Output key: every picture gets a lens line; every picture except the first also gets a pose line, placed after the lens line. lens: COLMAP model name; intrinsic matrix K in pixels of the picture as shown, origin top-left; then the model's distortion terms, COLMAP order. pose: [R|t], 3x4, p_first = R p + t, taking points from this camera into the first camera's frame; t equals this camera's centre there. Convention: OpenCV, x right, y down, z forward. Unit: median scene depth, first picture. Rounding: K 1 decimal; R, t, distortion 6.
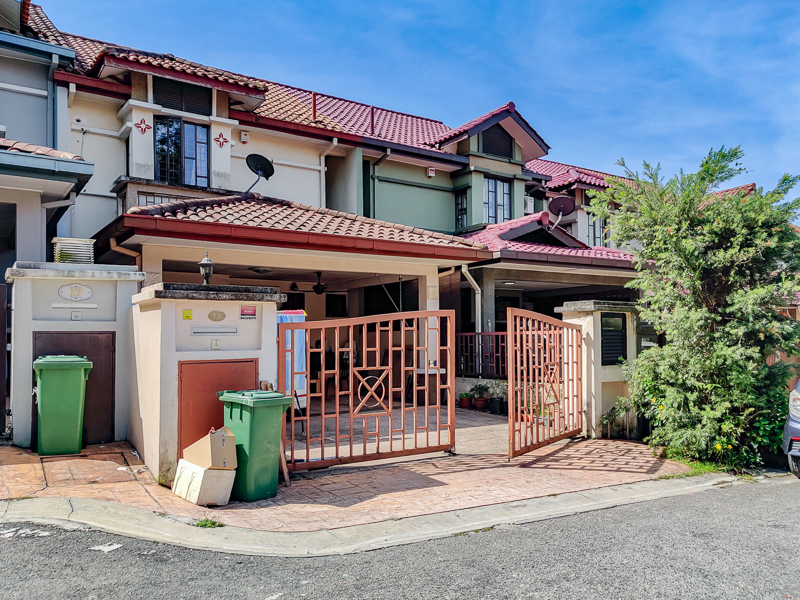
lens RADIAL K [[660.0, 0, 419.6], [0, 660.0, 343.3], [0, 0, 1]] dist [0.032119, -0.002130]
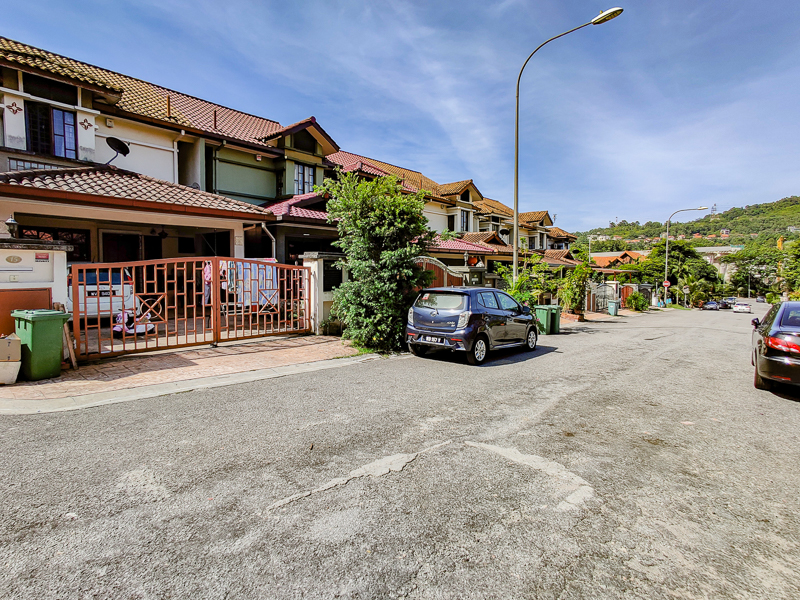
lens RADIAL K [[436.0, 0, 410.2], [0, 436.0, 300.3], [0, 0, 1]] dist [-0.053910, 0.048852]
pose [[0.967989, 0.005963, 0.250923, 0.194486], [-0.024521, 0.997182, 0.070897, -0.024919], [-0.249794, -0.074781, 0.965407, -0.104929]]
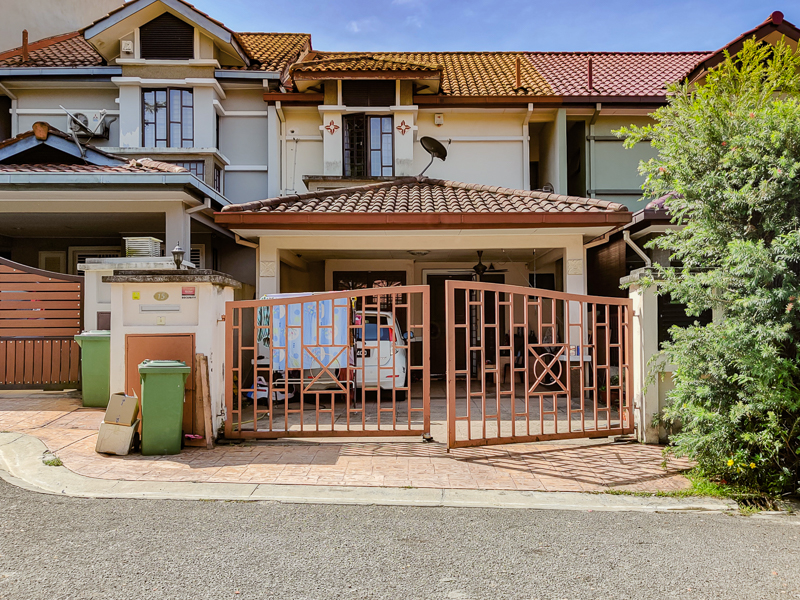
lens RADIAL K [[714.9, 0, 402.2], [0, 714.9, 333.1], [0, 0, 1]] dist [0.033033, -0.005040]
pose [[0.824096, 0.005067, -0.566428, 0.465143], [-0.004109, 0.999987, 0.002967, 0.011014], [0.566436, -0.000117, 0.824106, 0.123387]]
